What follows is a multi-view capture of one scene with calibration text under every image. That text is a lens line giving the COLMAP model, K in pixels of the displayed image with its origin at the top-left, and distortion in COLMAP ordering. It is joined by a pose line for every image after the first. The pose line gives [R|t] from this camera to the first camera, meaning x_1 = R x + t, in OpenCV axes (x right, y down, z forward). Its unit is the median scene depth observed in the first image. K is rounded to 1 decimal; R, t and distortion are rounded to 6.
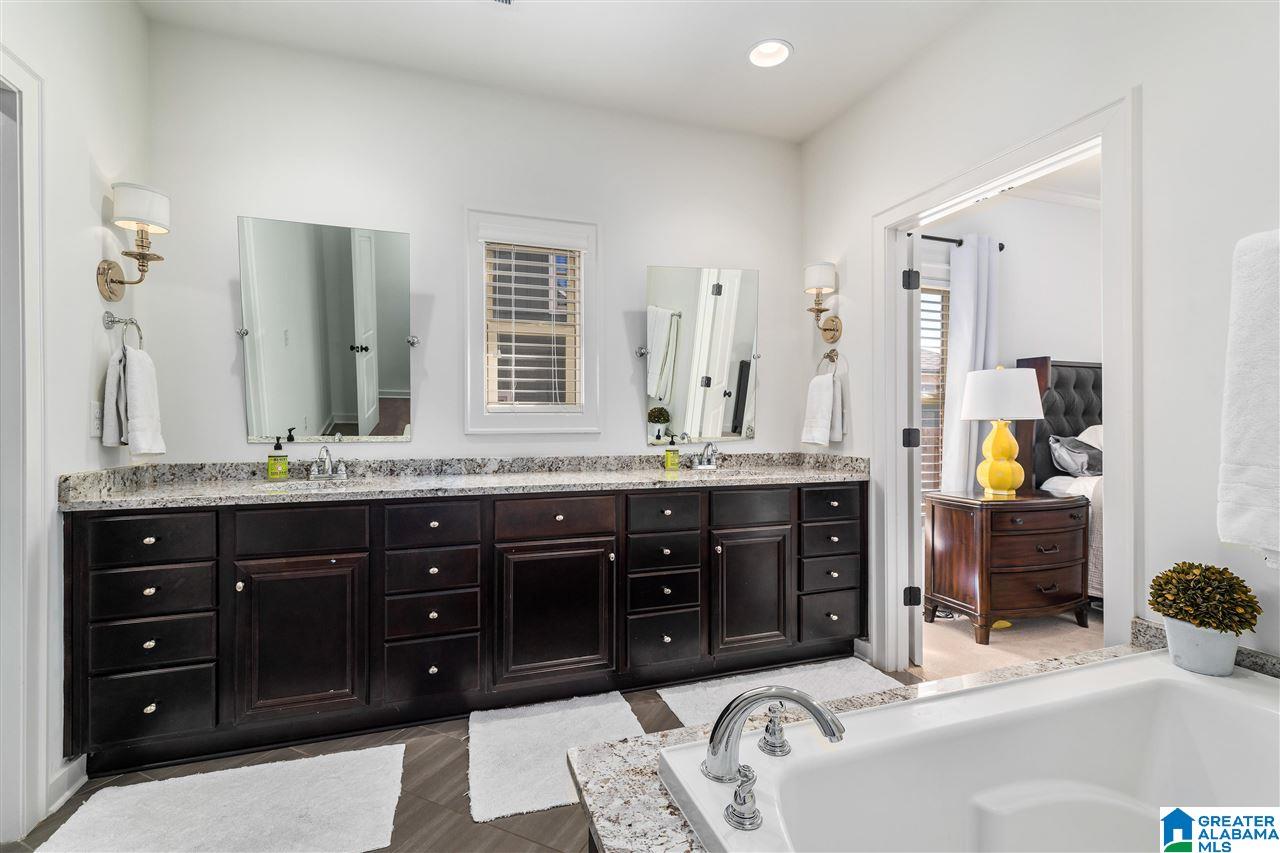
lens RADIAL K [[576.8, 0, 640.0], [0, 576.8, 426.5], [0, 0, 1]] dist [-0.017436, -0.000219]
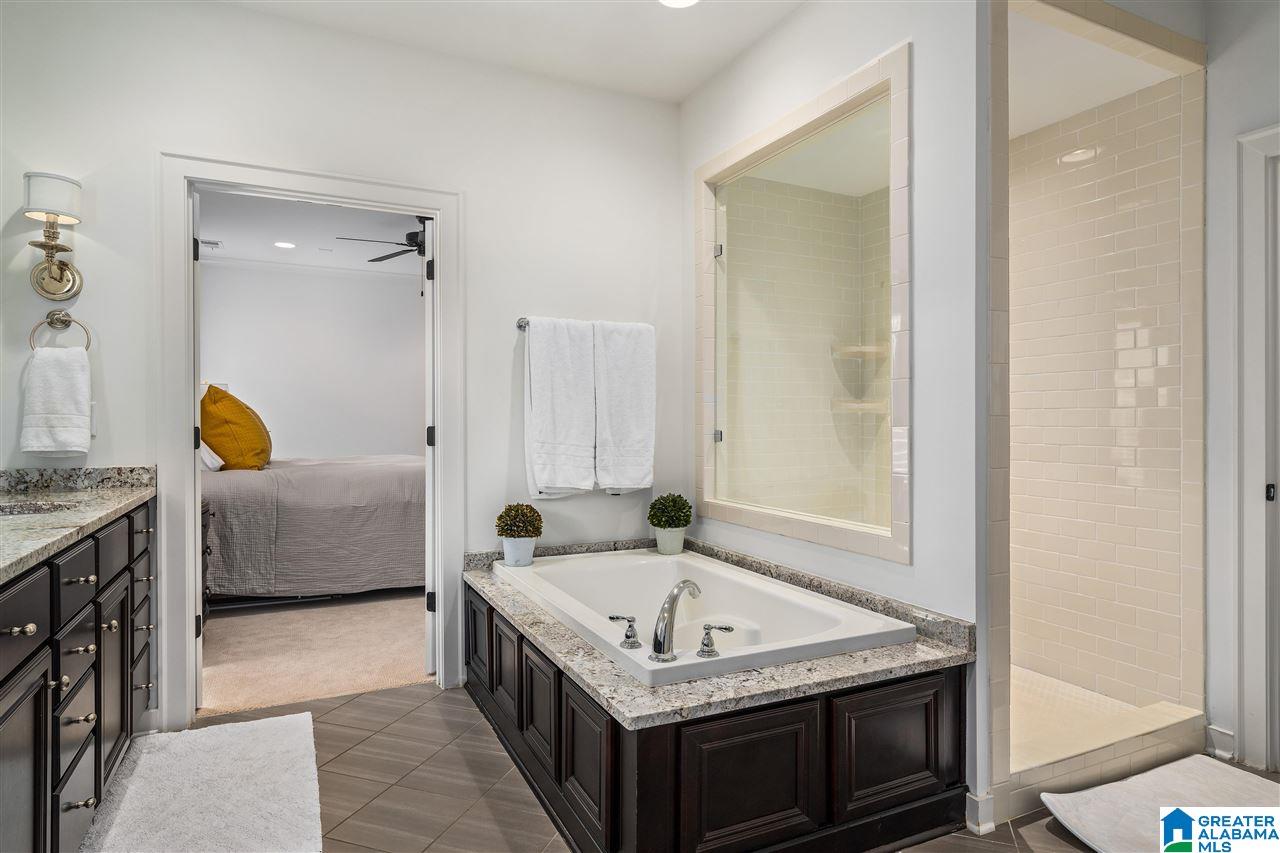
lens RADIAL K [[723.4, 0, 636.2], [0, 723.4, 411.3], [0, 0, 1]] dist [-0.004836, -0.000962]
pose [[-0.111624, 0.007437, 0.993723, -0.639204], [0.005288, 0.999962, -0.006890, -0.008812], [-0.993736, 0.004486, -0.111659, 0.477475]]
